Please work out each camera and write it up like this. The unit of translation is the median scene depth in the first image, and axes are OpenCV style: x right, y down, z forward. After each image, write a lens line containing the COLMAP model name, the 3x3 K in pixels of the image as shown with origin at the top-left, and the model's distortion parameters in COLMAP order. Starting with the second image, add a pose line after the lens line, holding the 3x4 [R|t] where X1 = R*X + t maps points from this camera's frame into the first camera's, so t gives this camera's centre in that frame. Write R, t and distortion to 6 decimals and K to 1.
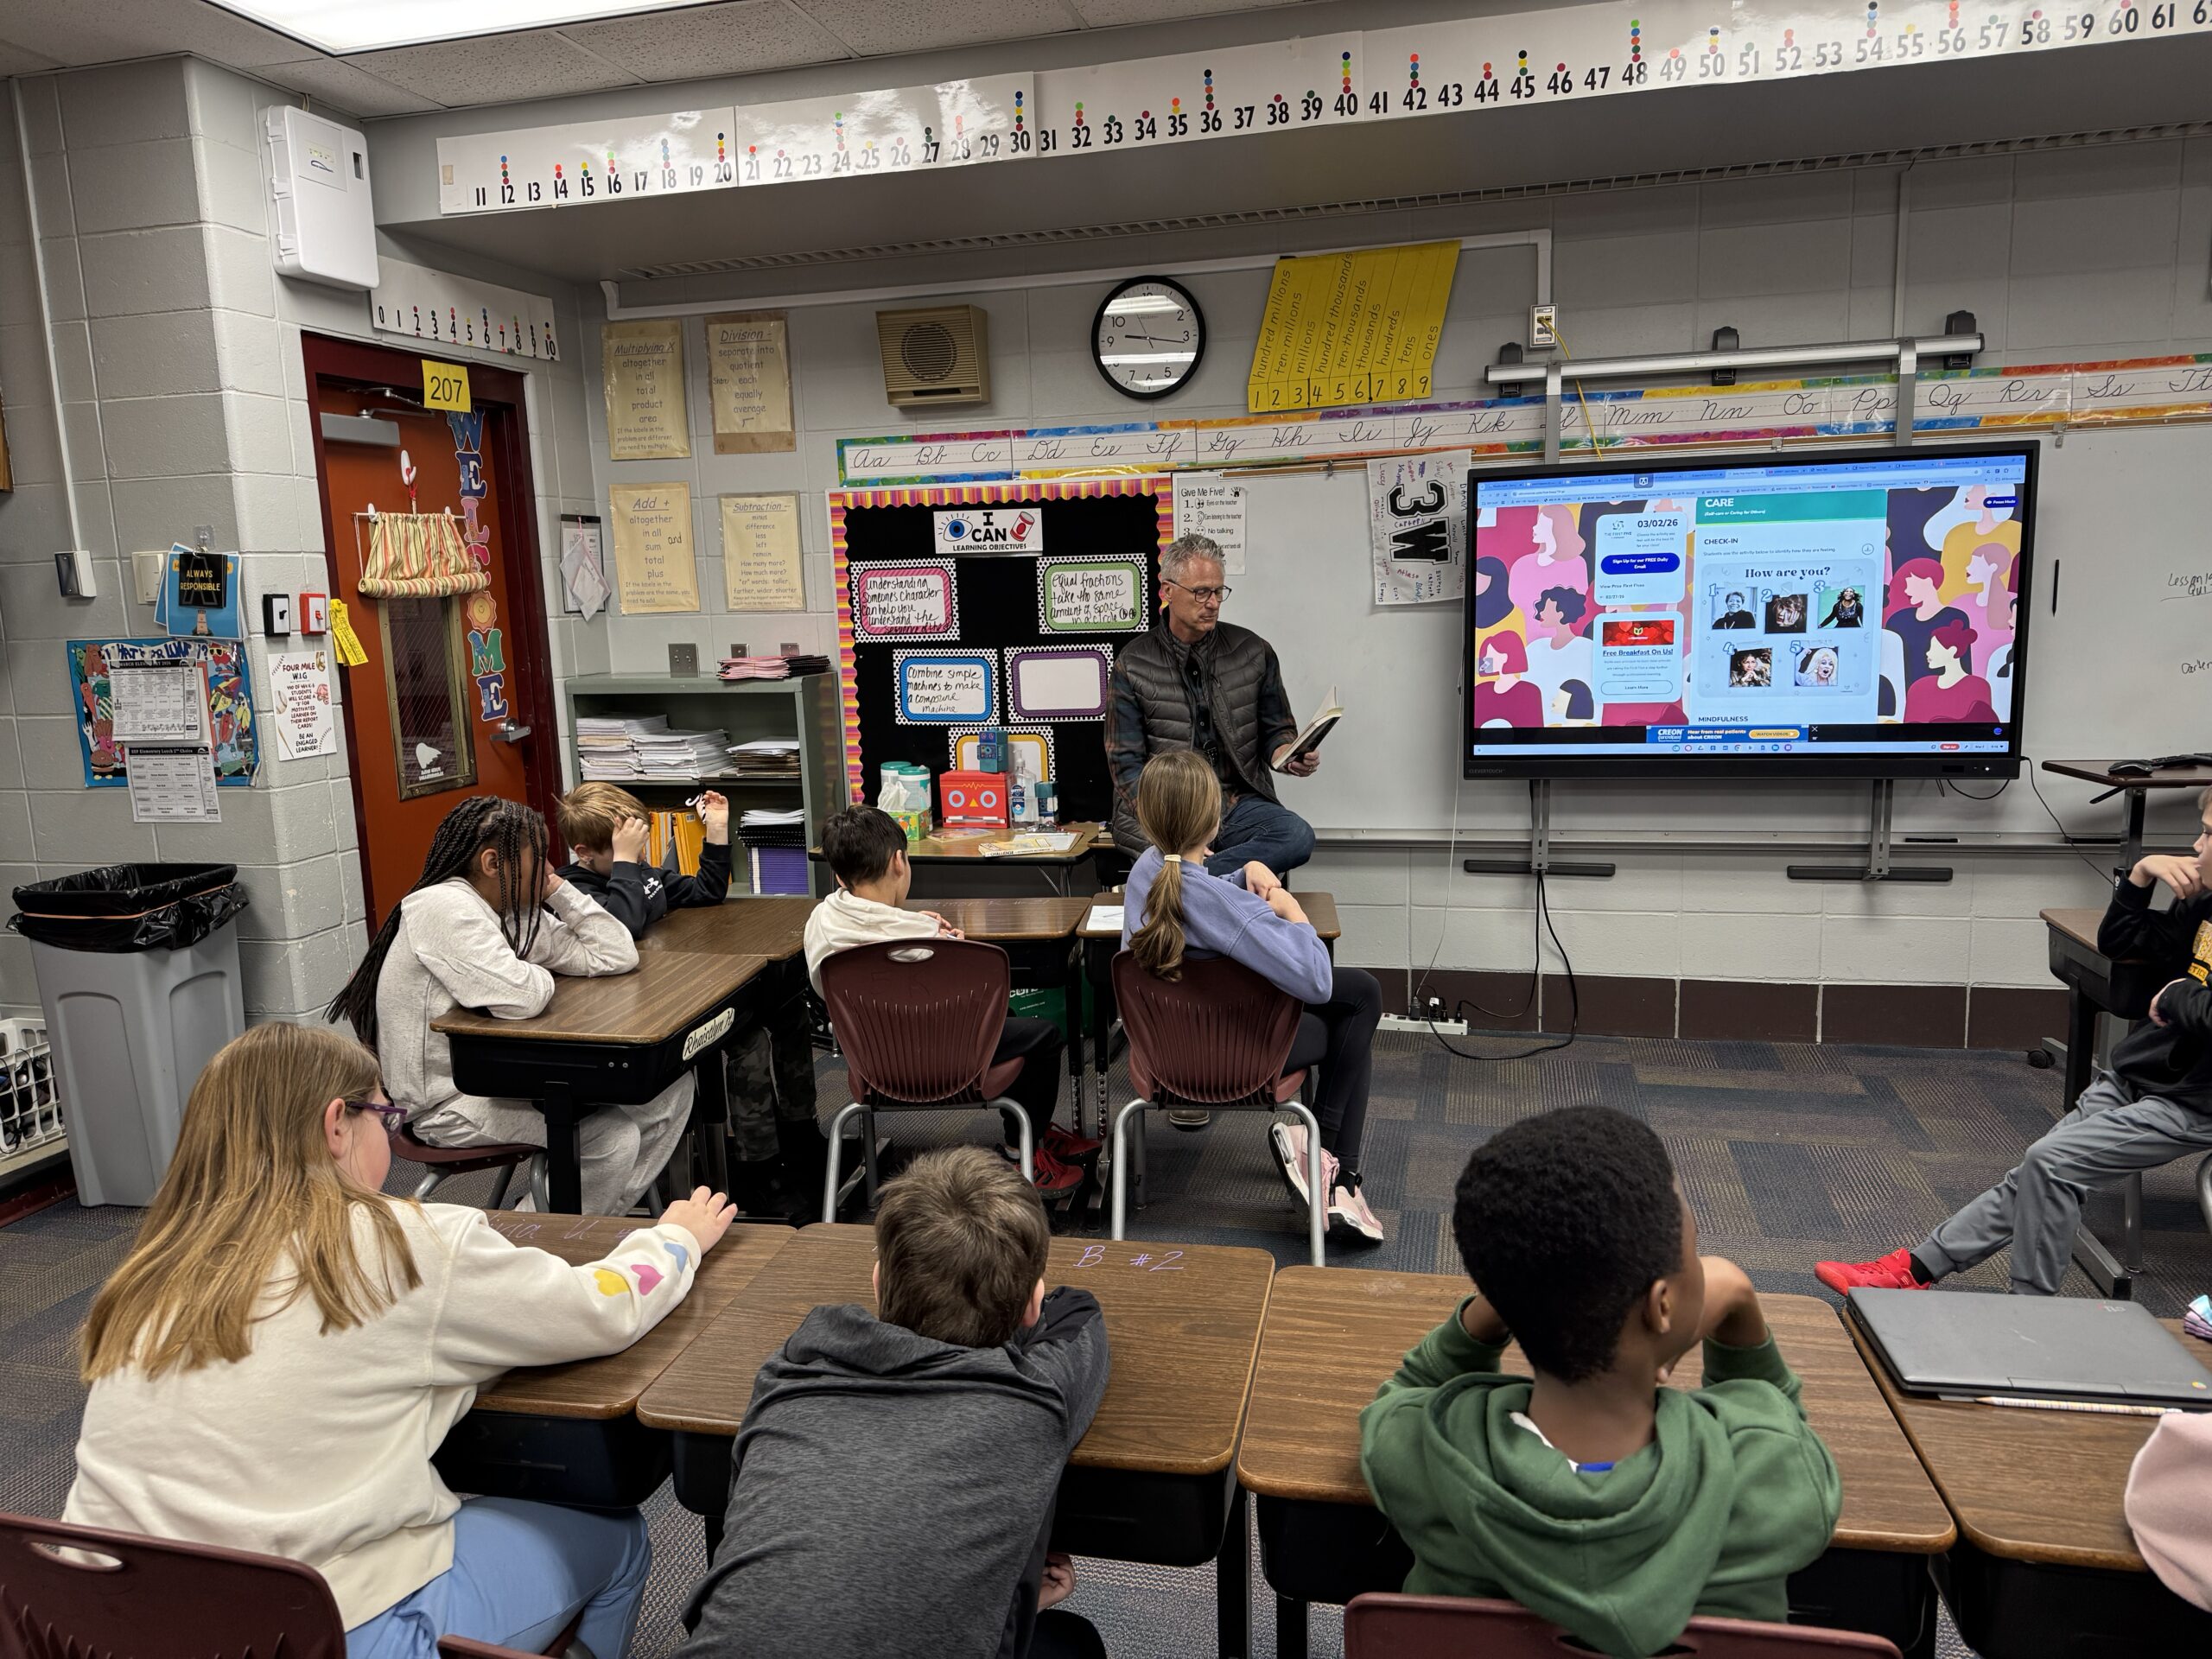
lens RADIAL K [[1543.0, 0, 1107.4], [0, 1543.0, 821.2], [0, 0, 1]] dist [0.035550, -0.064701]
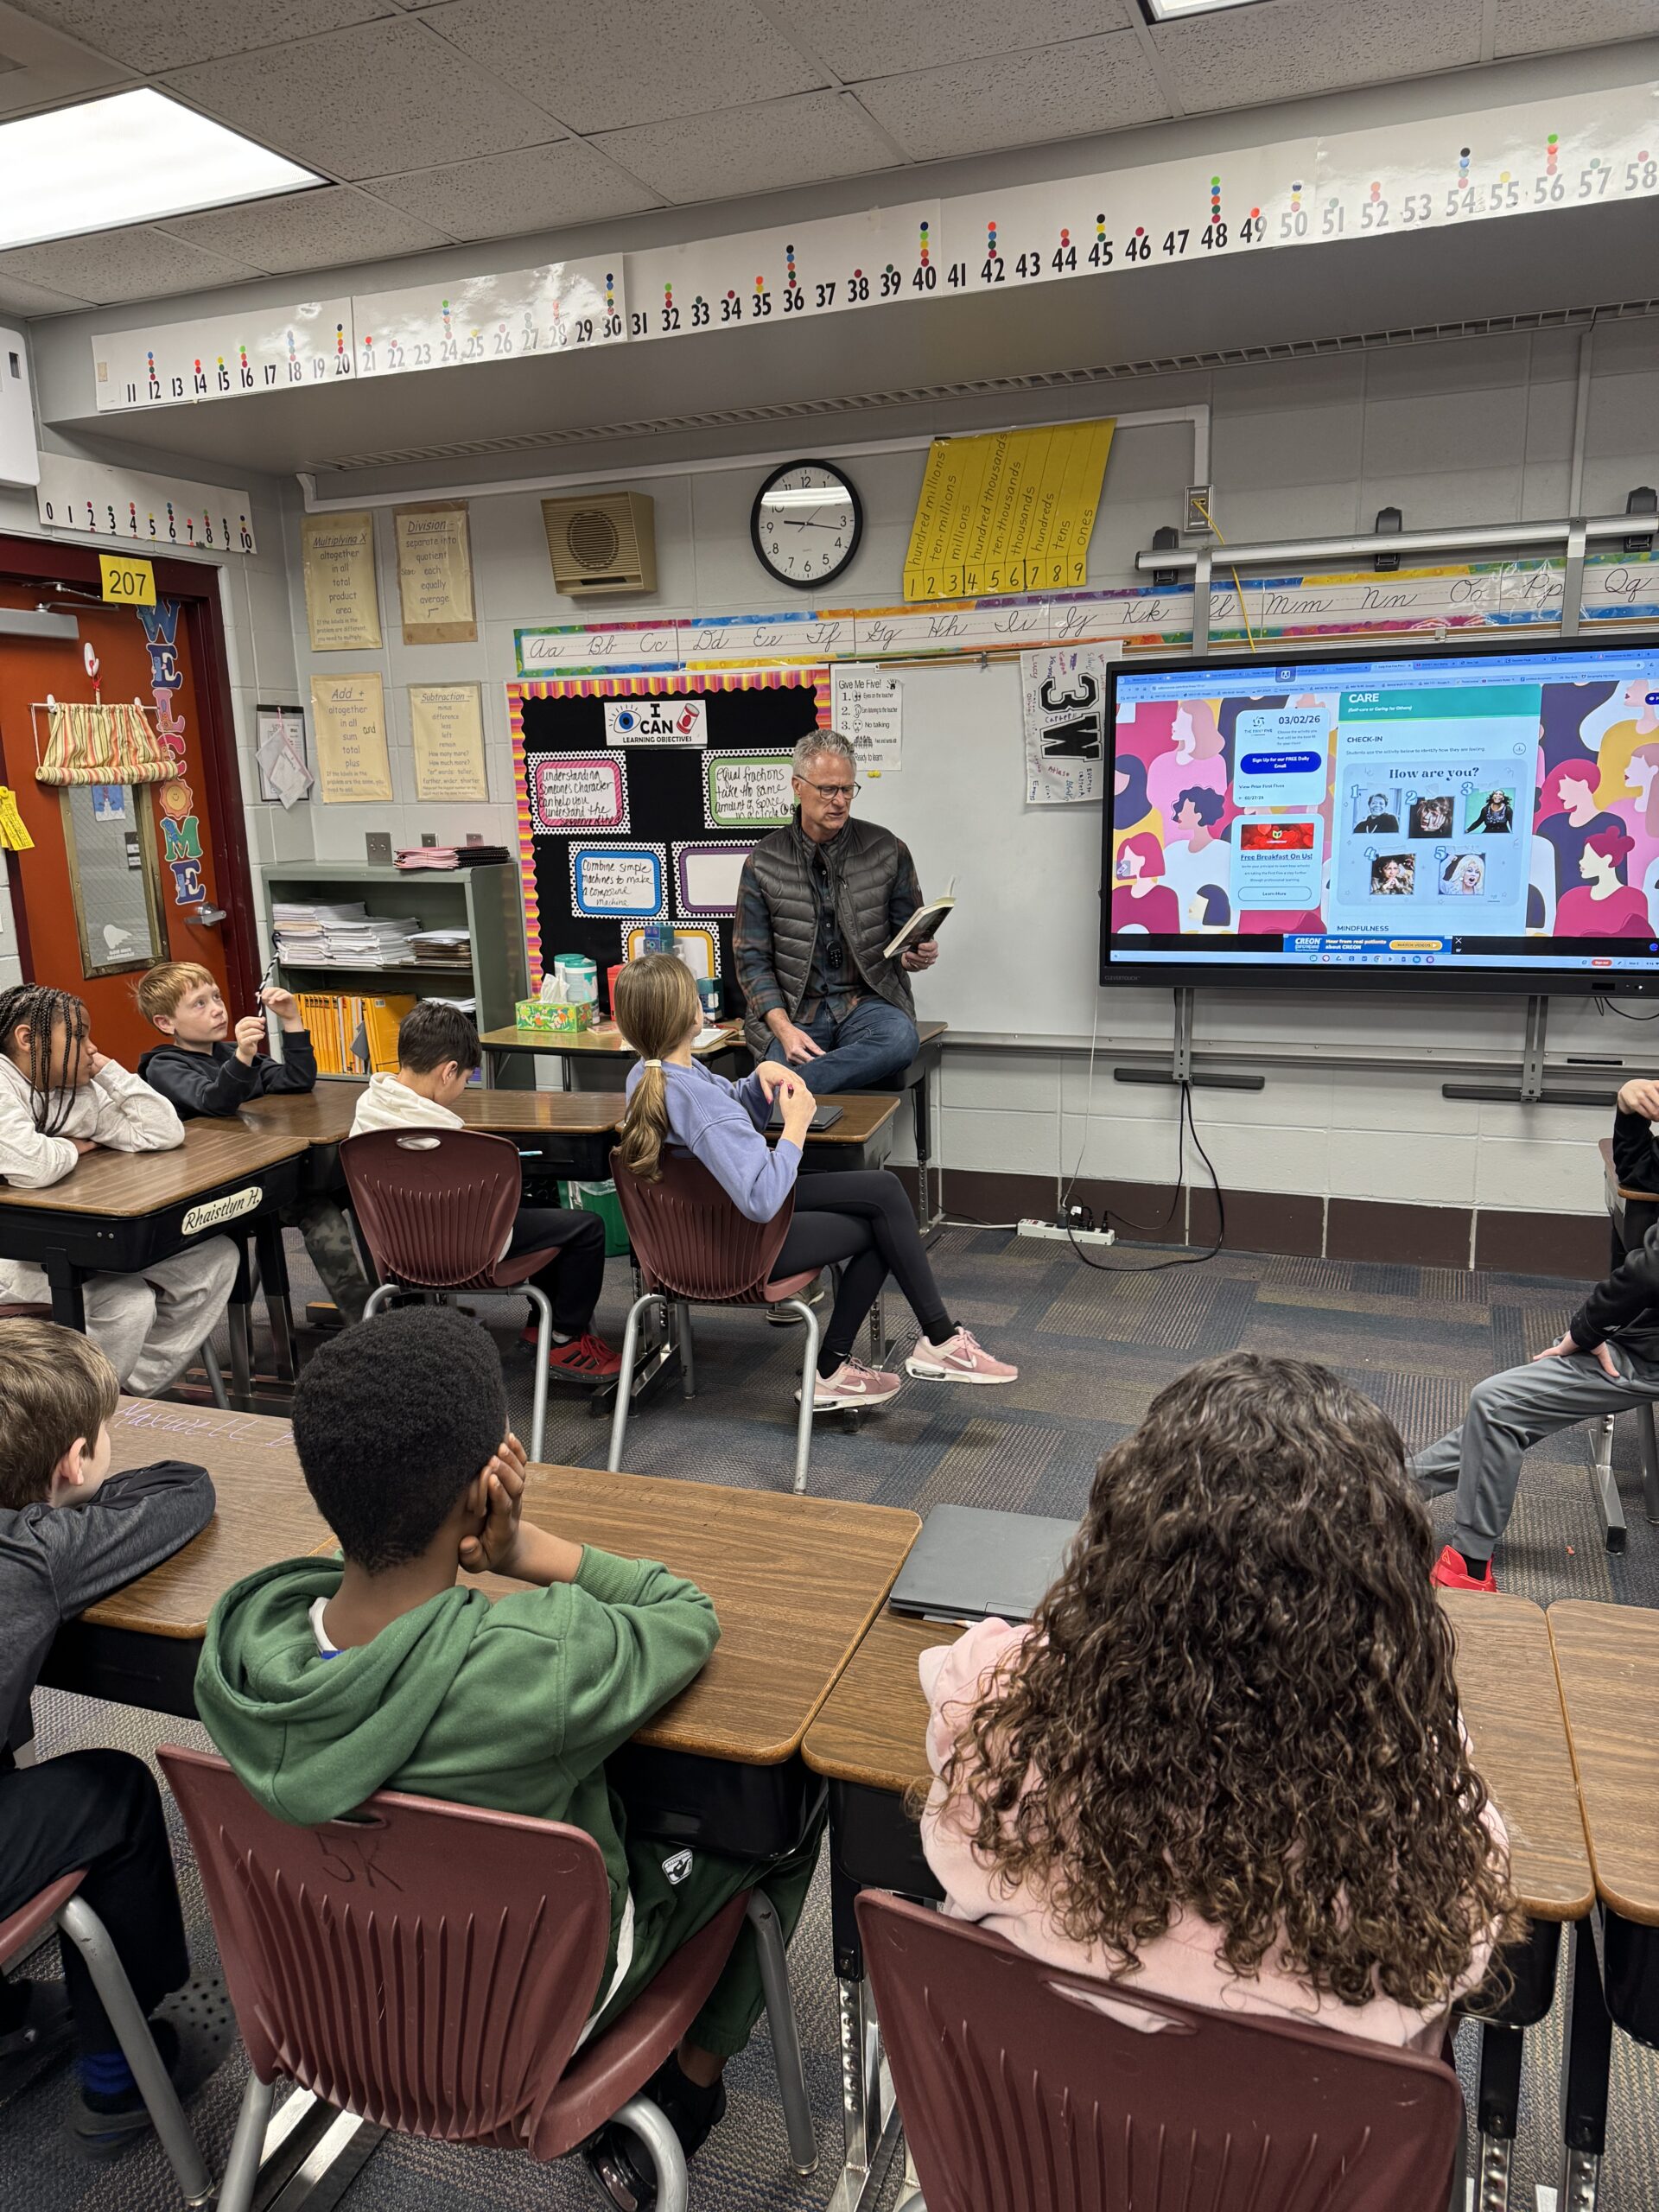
lens RADIAL K [[1548.8, 0, 829.5], [0, 1548.8, 1106.0], [0, 0, 1]] dist [0.044112, -0.073989]
pose [[0.991931, 0.034732, -0.121930, 0.190368], [-0.027425, 0.997755, 0.061104, -0.006334], [0.123778, -0.057267, 0.990656, 0.004790]]
